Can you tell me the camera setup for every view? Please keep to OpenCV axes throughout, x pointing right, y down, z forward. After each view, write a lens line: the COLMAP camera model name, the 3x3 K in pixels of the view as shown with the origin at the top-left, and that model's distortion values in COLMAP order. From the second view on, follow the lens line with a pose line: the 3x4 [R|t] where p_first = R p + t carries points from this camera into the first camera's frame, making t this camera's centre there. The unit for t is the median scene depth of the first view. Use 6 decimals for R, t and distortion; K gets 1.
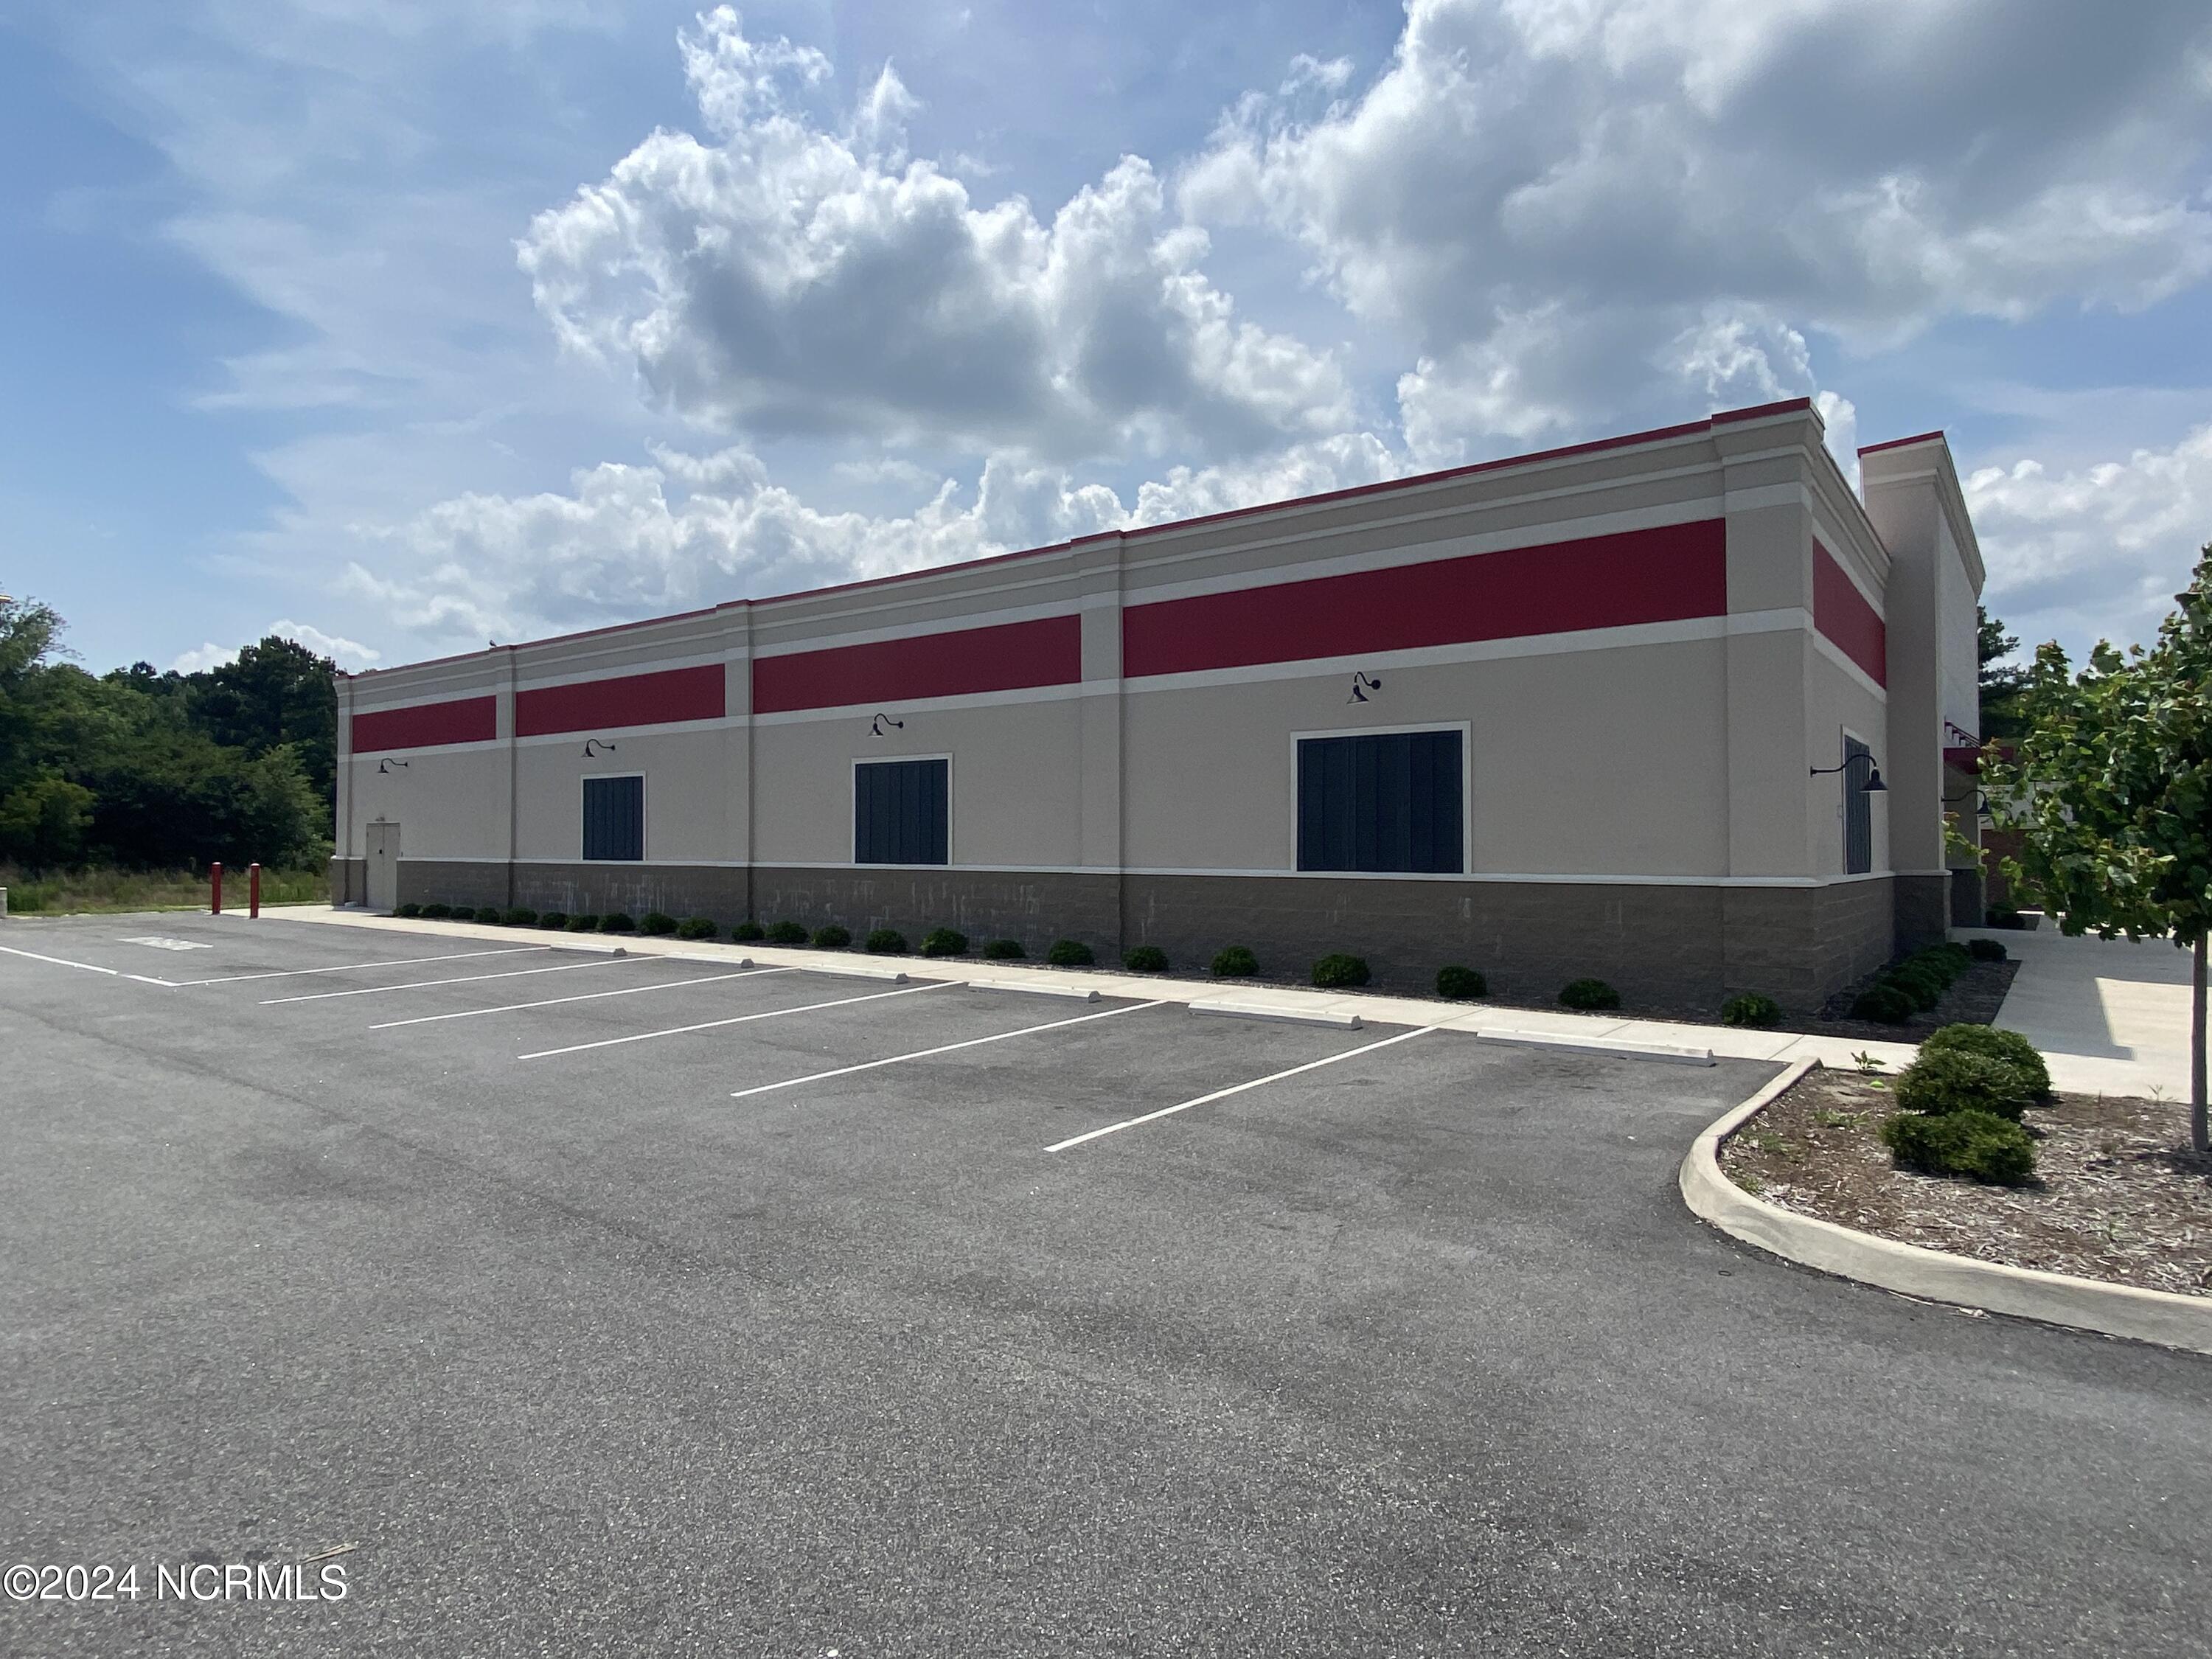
lens RADIAL K [[1237.2, 0, 1101.7], [0, 1237.2, 831.5], [0, 0, 1]] dist [0.001108, -0.000008]
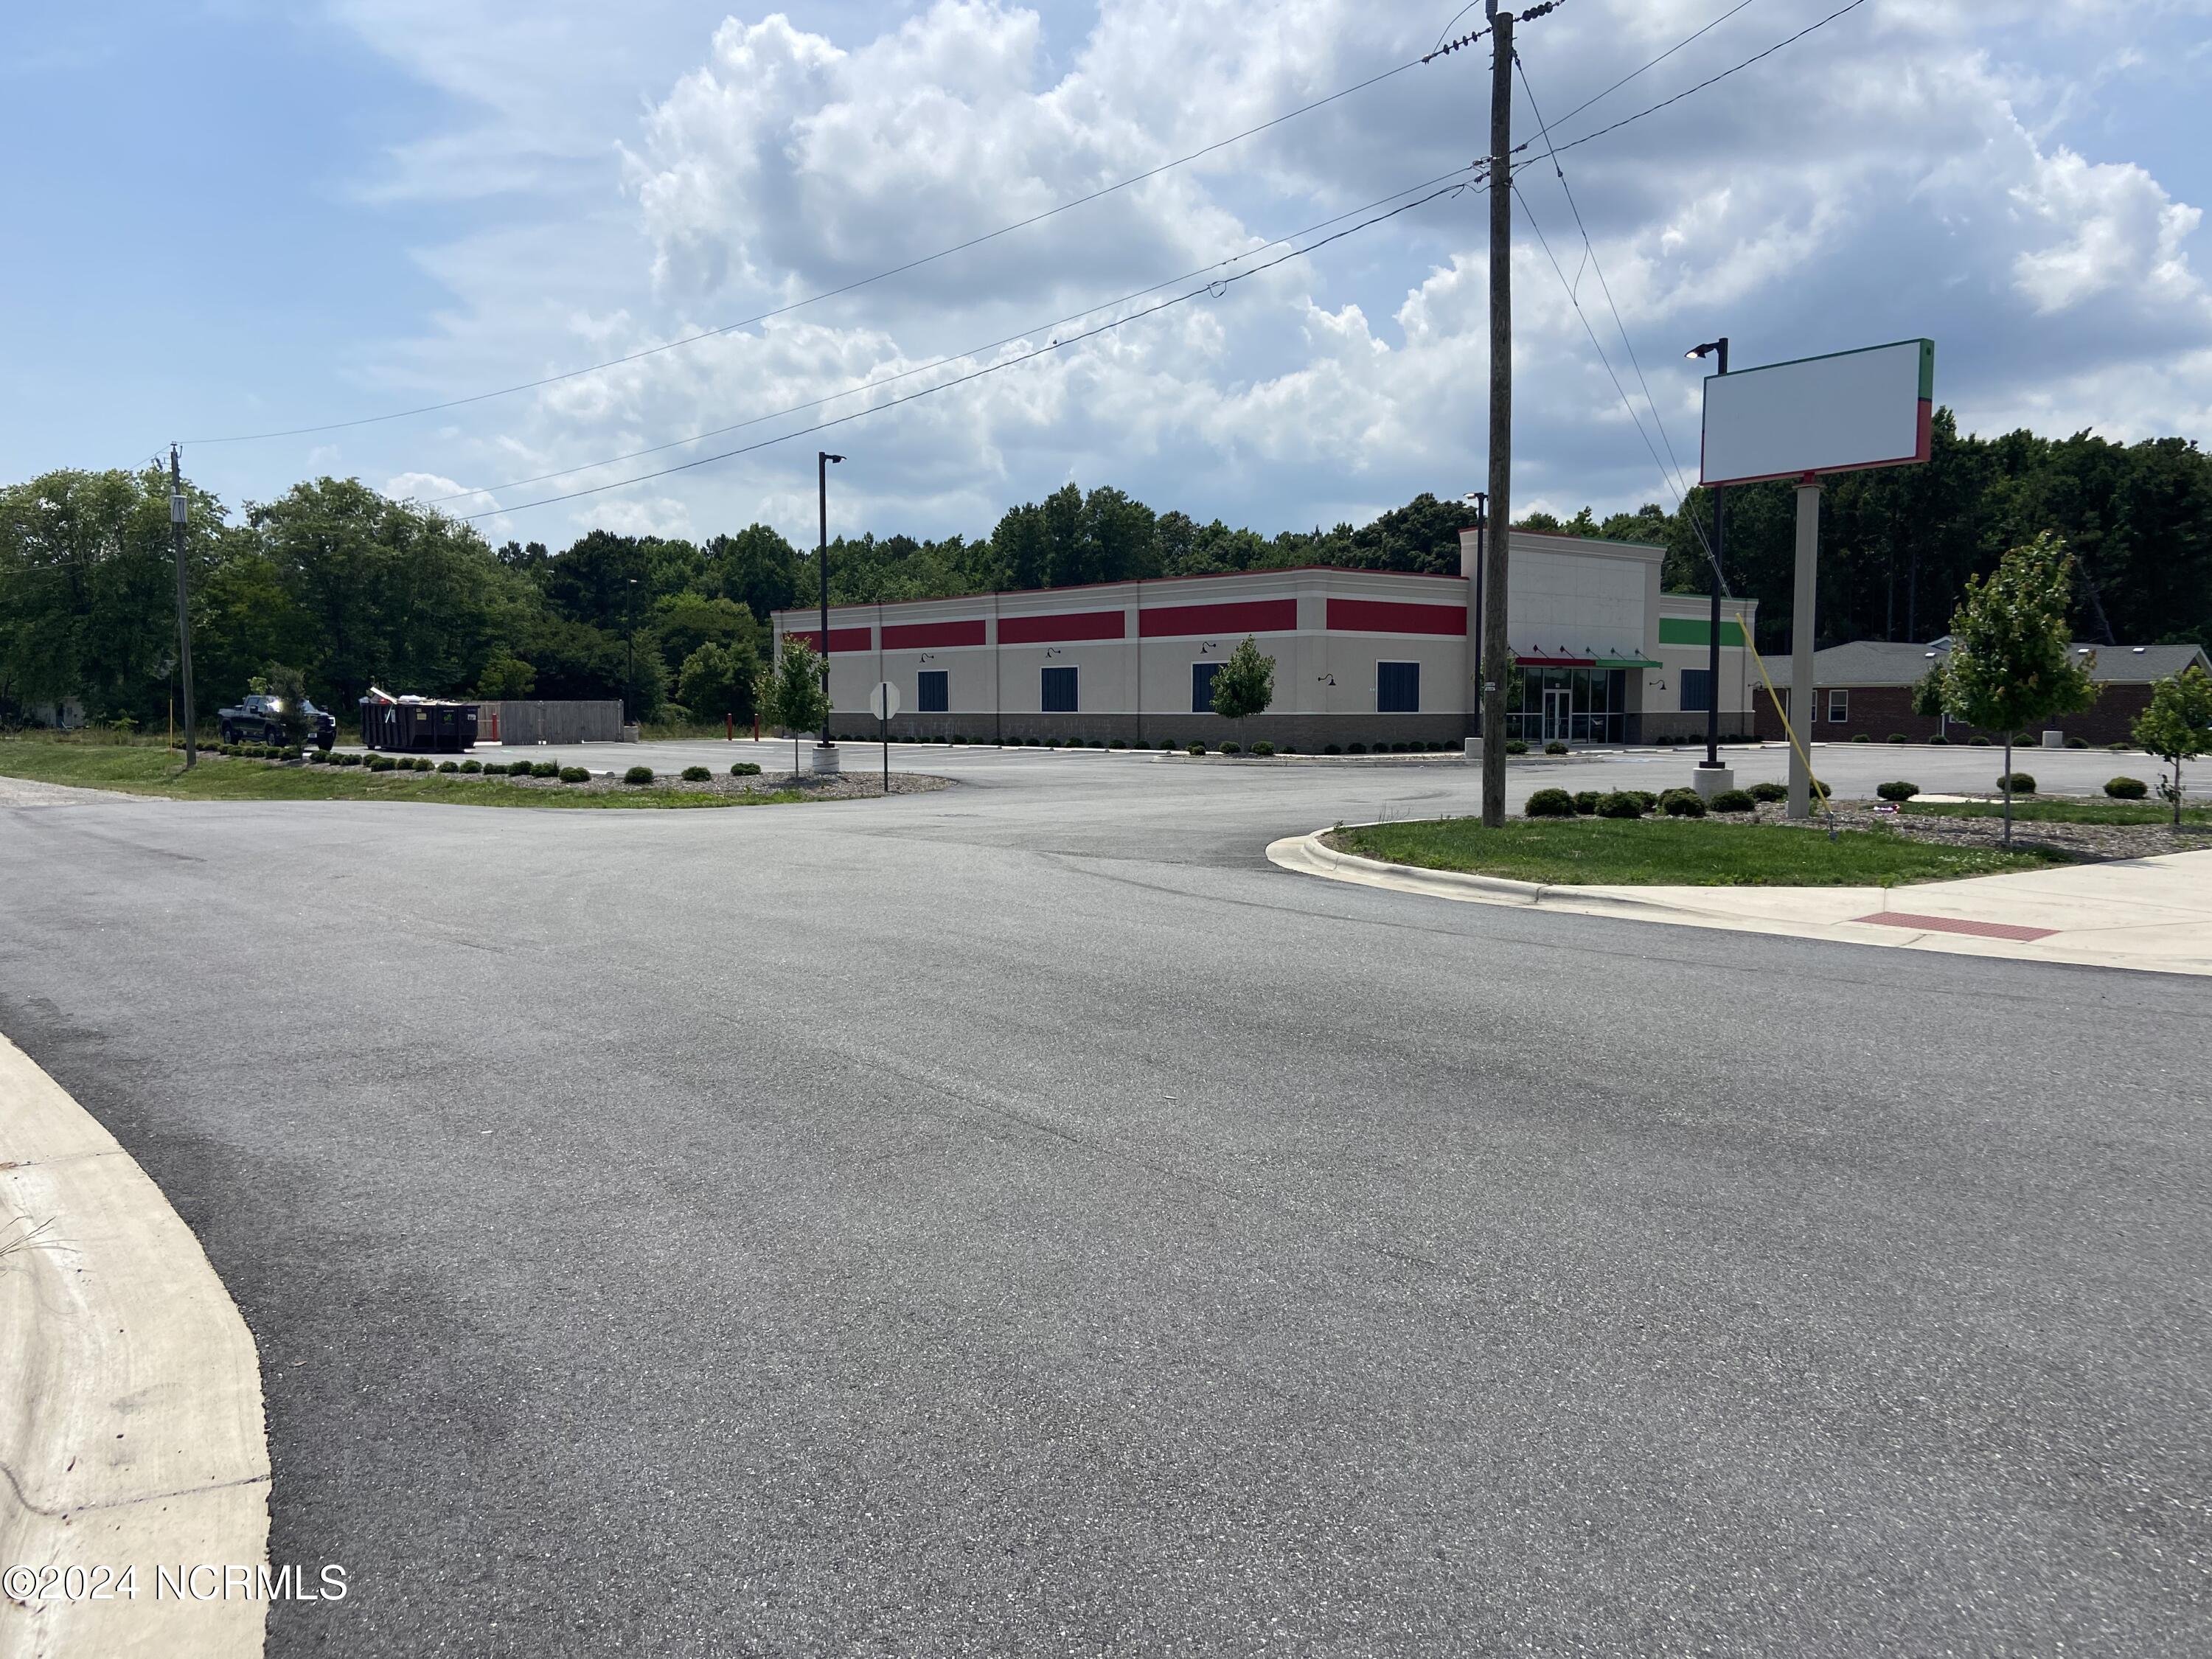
lens RADIAL K [[1674.2, 0, 1088.7], [0, 1674.2, 807.3], [0, 0, 1]] dist [0.131265, -0.163435]
pose [[0.977576, 0.013027, -0.210181, 0.422477], [0.001140, 0.997743, 0.067143, -0.004352], [0.210581, -0.065877, 0.975354, -1.581090]]
